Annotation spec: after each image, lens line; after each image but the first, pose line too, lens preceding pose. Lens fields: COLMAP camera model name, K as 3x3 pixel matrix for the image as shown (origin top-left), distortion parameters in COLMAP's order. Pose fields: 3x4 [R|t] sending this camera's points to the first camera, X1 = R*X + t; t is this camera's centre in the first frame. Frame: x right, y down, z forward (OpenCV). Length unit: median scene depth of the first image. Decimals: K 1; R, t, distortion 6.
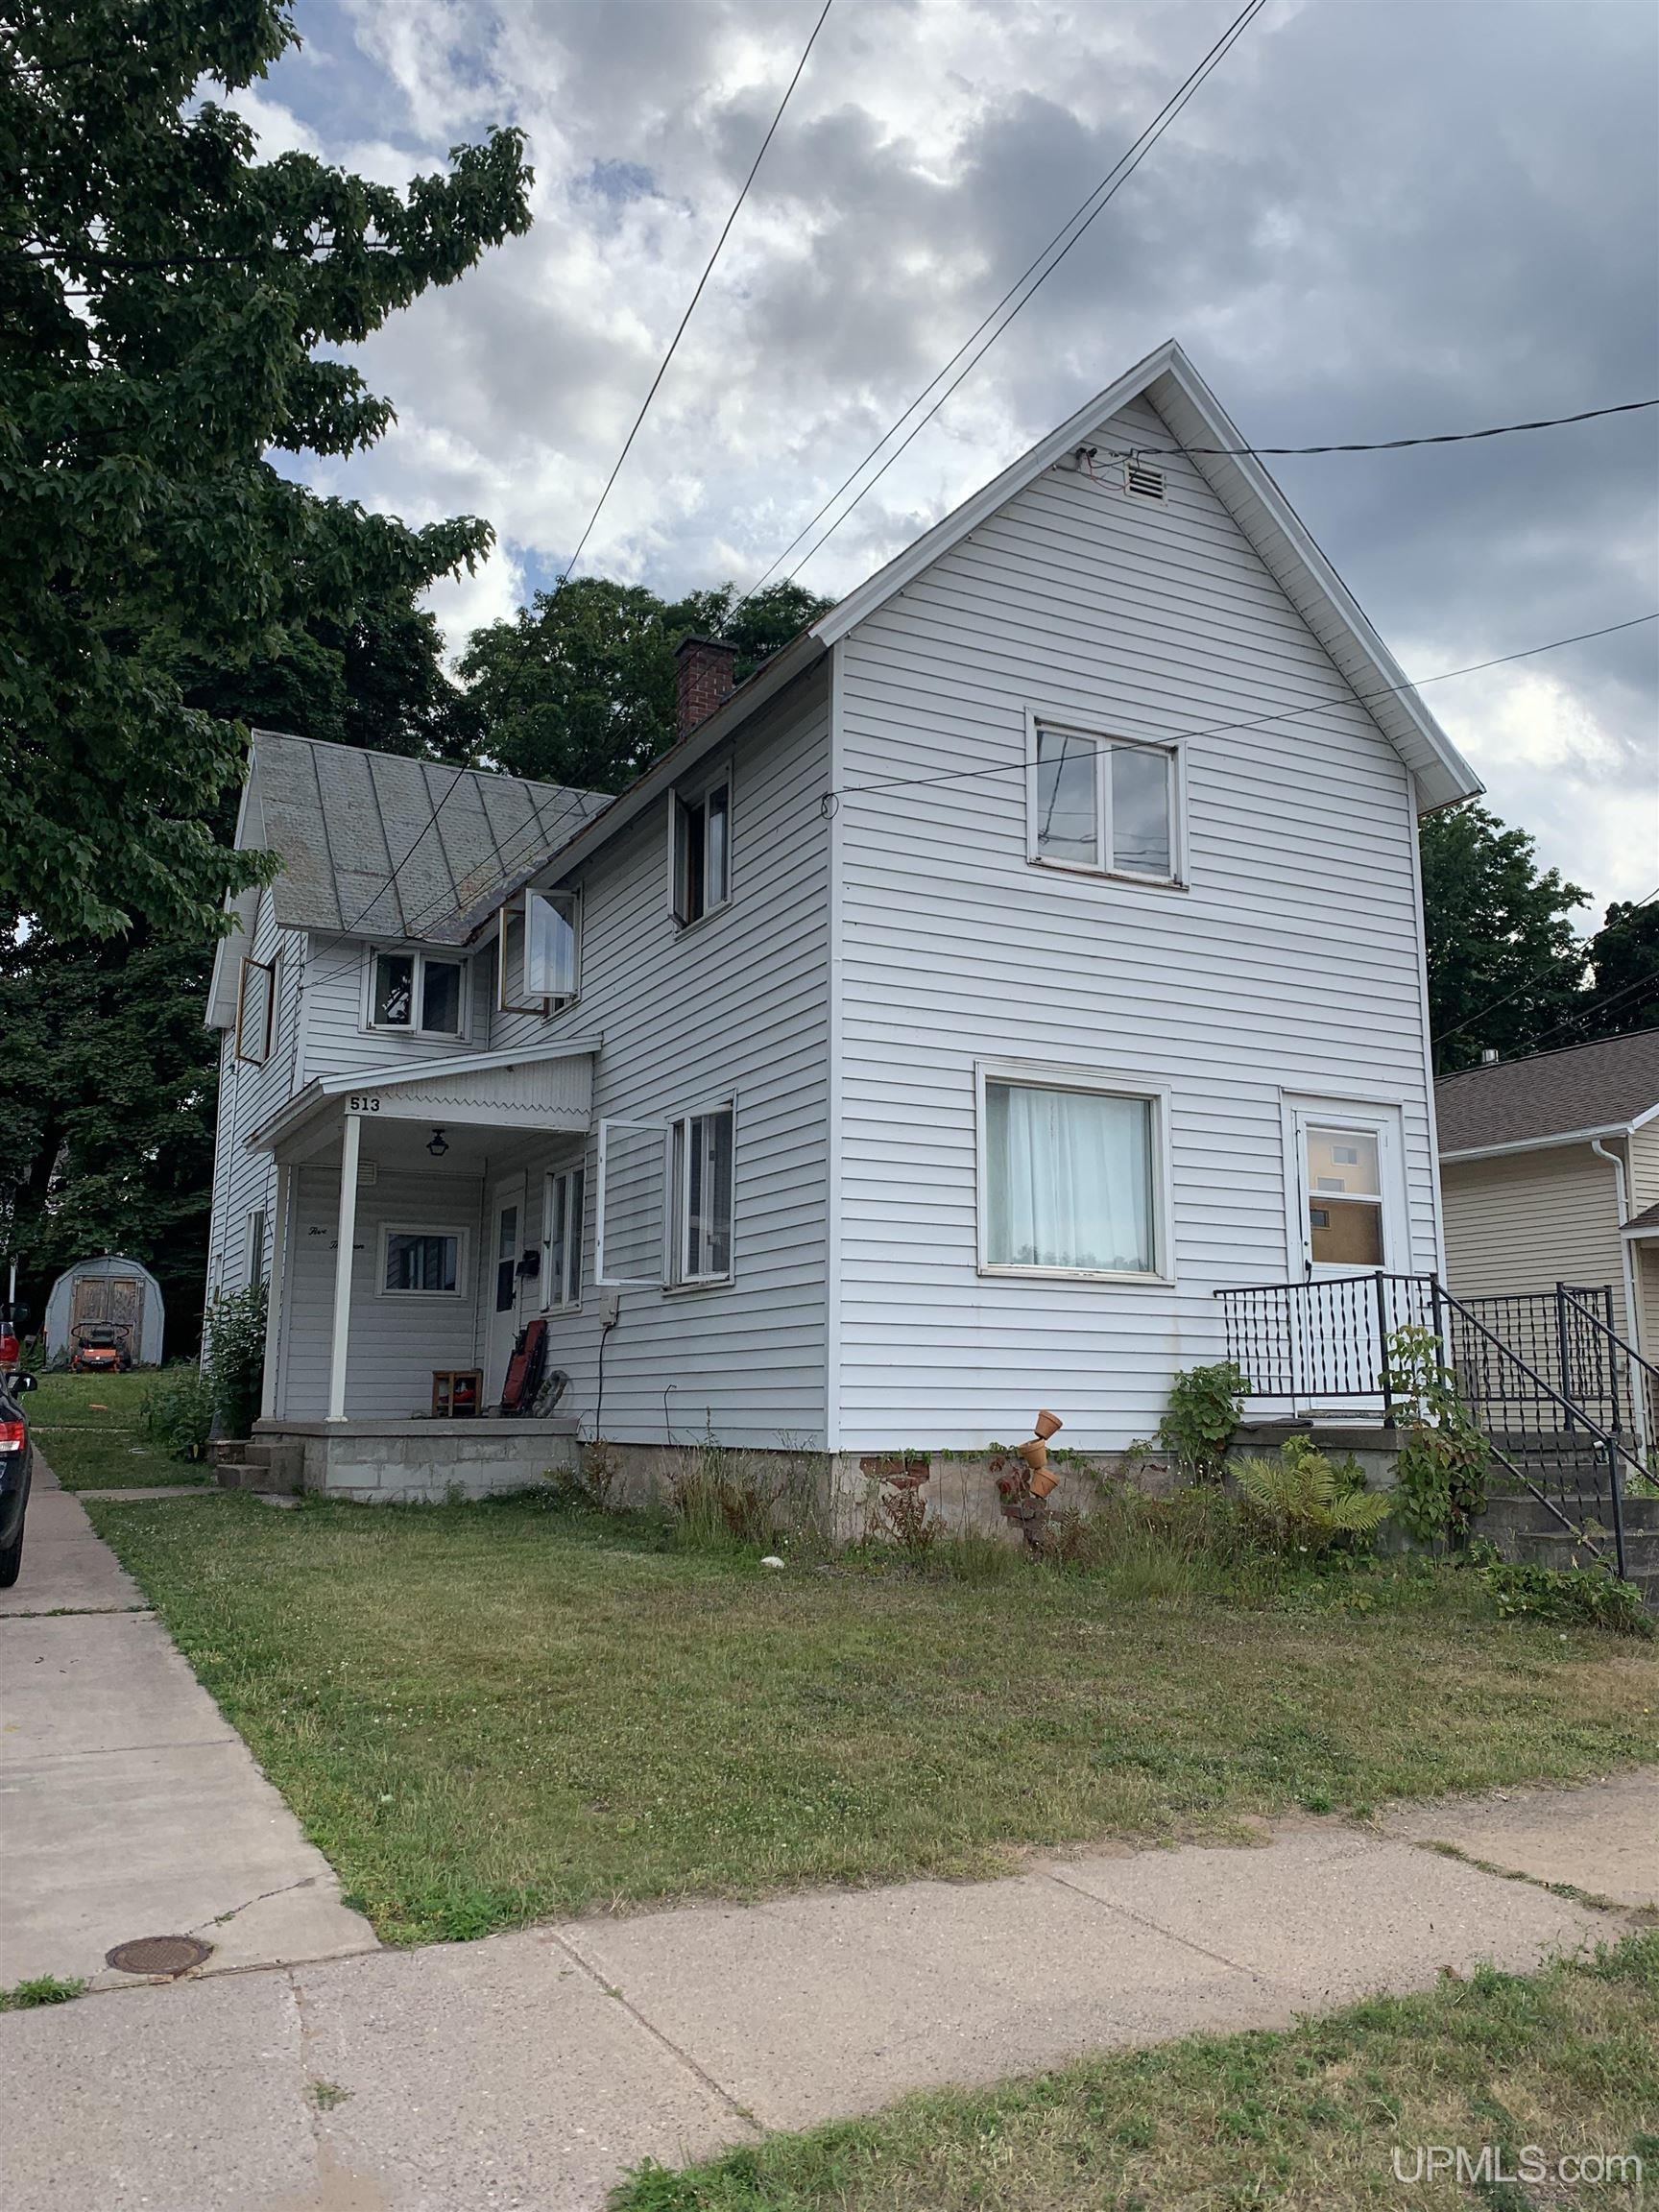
lens RADIAL K [[1705.9, 0, 829.5], [0, 1705.9, 1106.0], [0, 0, 1]] dist [0.077510, -0.166025]
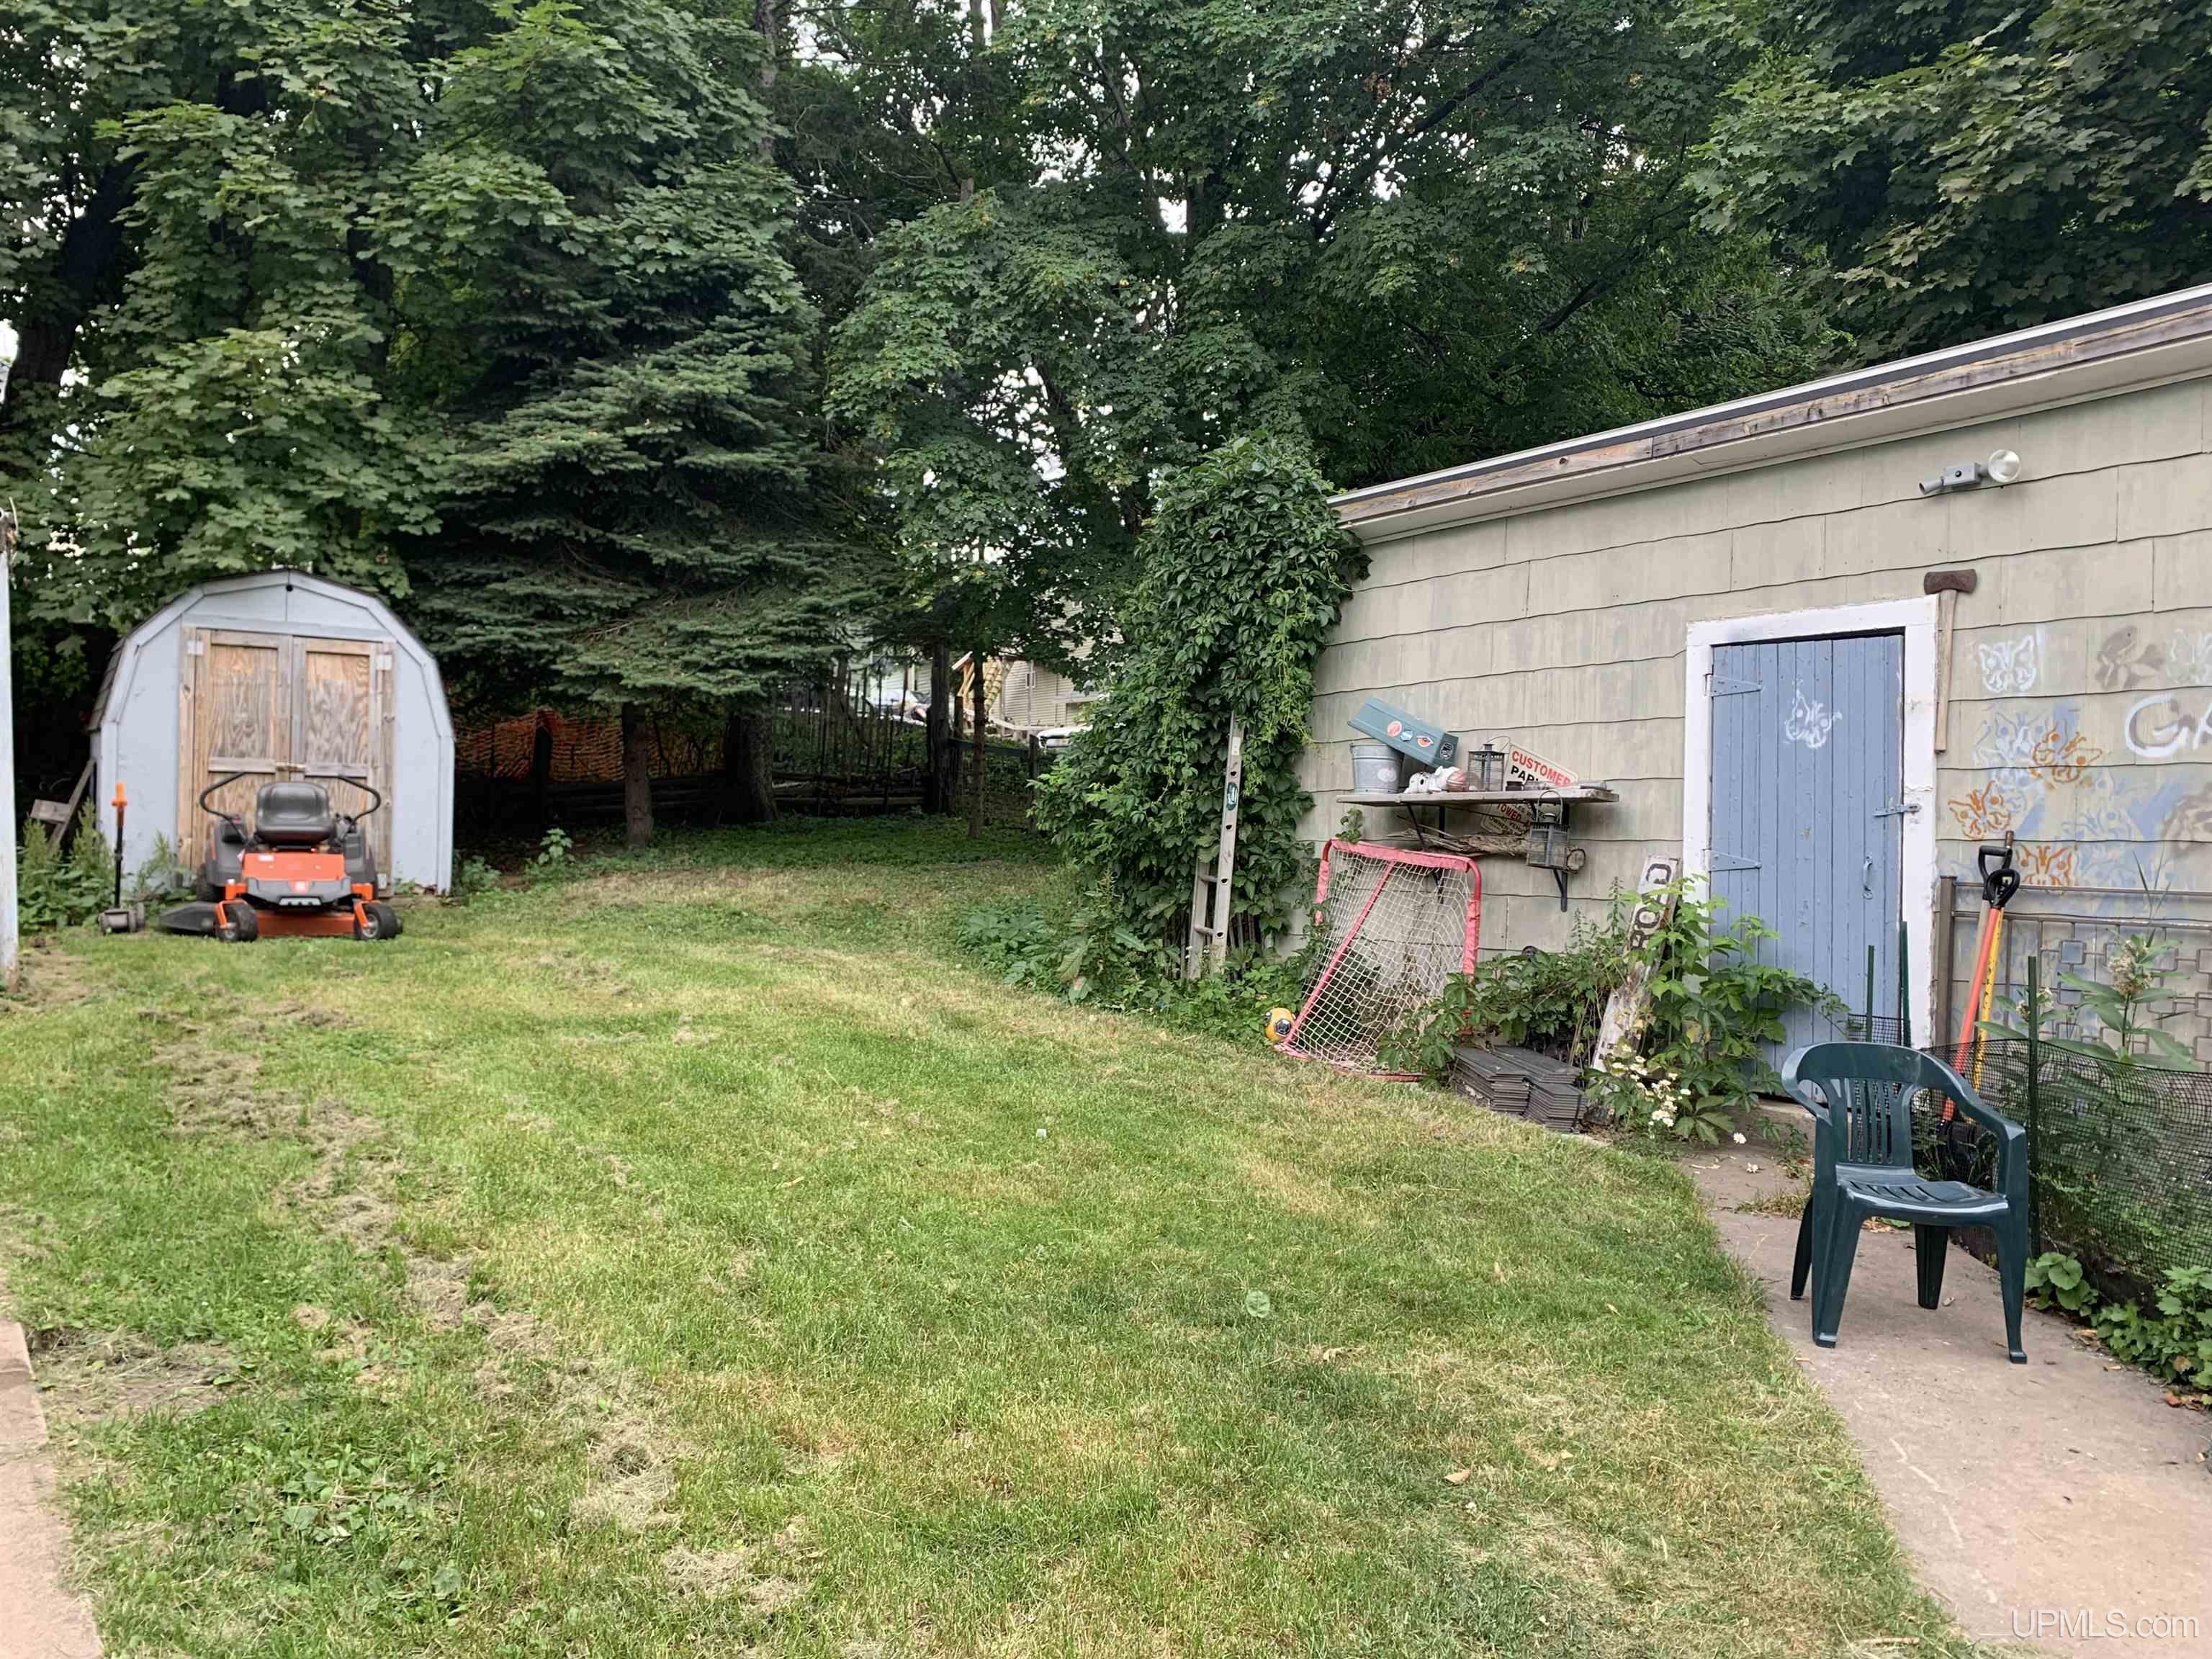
lens RADIAL K [[1683.9, 0, 1106.0], [0, 1683.9, 829.5], [0, 0, 1]] dist [0.136127, -0.375208]
pose [[0.991343, -0.009710, 0.130939, -0.918434], [-0.013948, 0.983830, 0.178562, 0.224241], [-0.130556, -0.178842, 0.975177, 1.945300]]
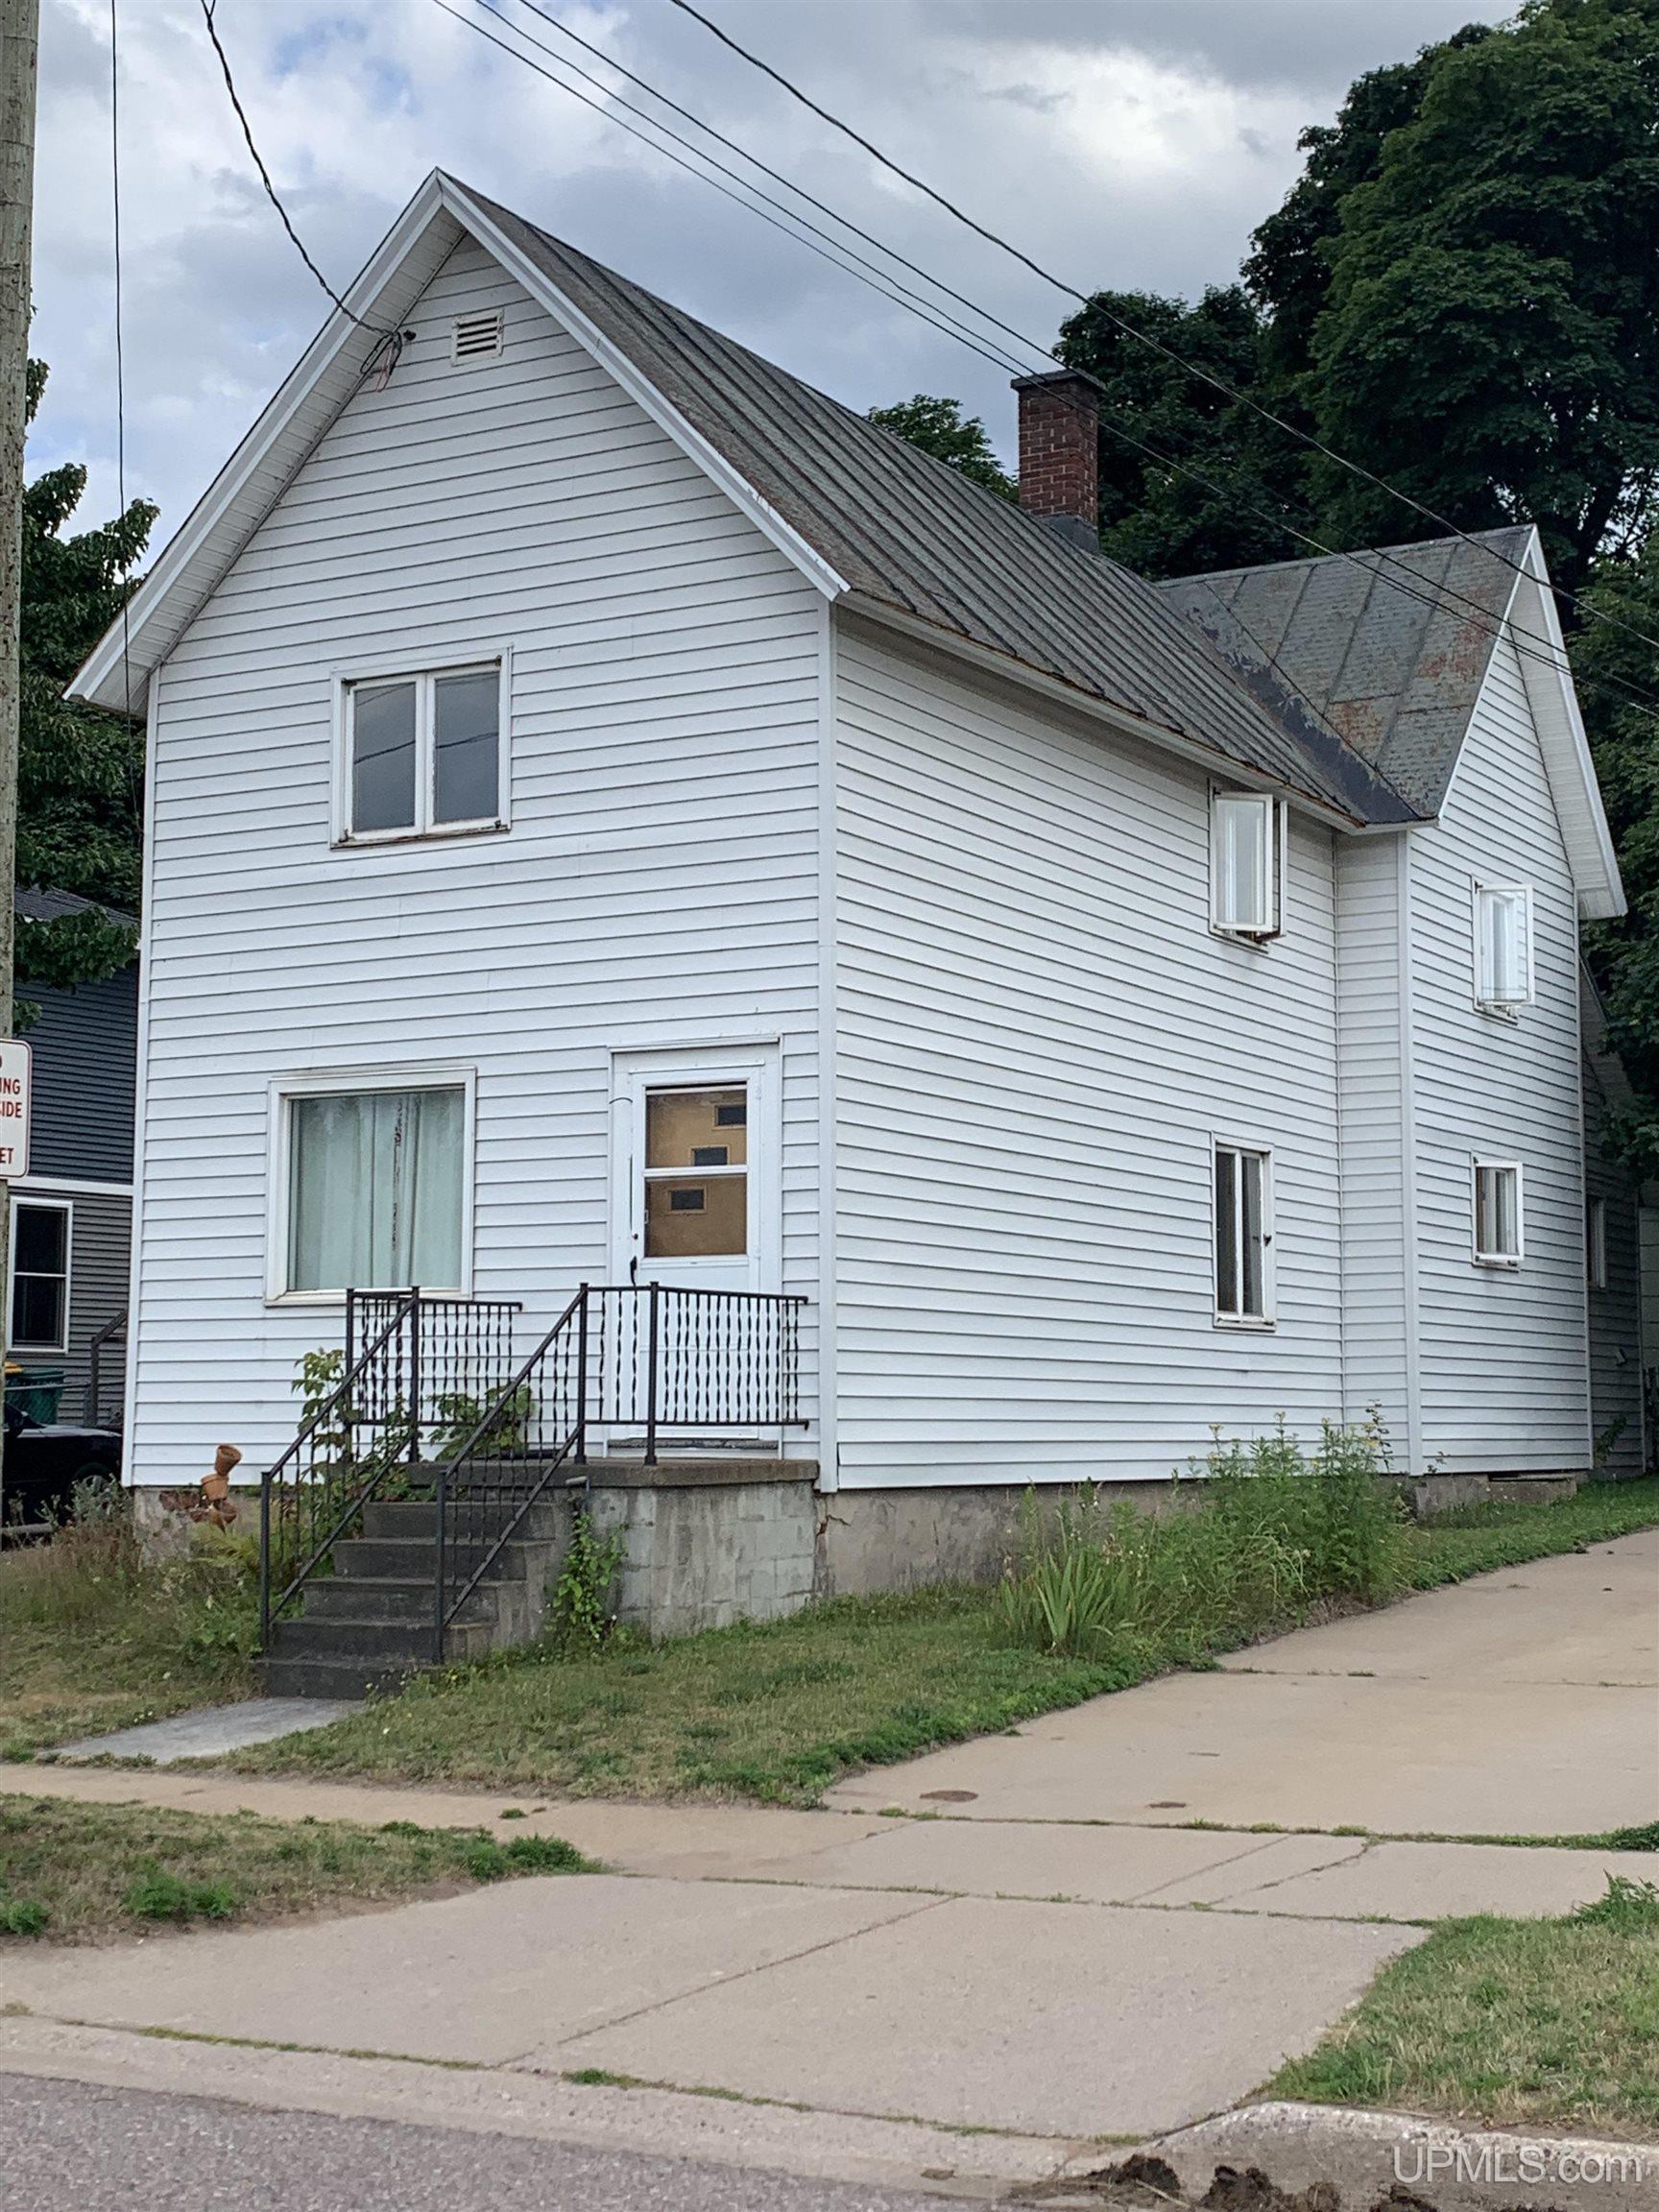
lens RADIAL K [[3472.8, 0, 829.5], [0, 3472.8, 1106.0], [0, 0, 1]] dist [0.169168, 0.000386]
pose [[0.529462, -0.093378, -0.843179, 1.700008], [0.145062, 0.989250, -0.018465, 0.061694], [0.835839, -0.112536, 0.537316, 0.195299]]
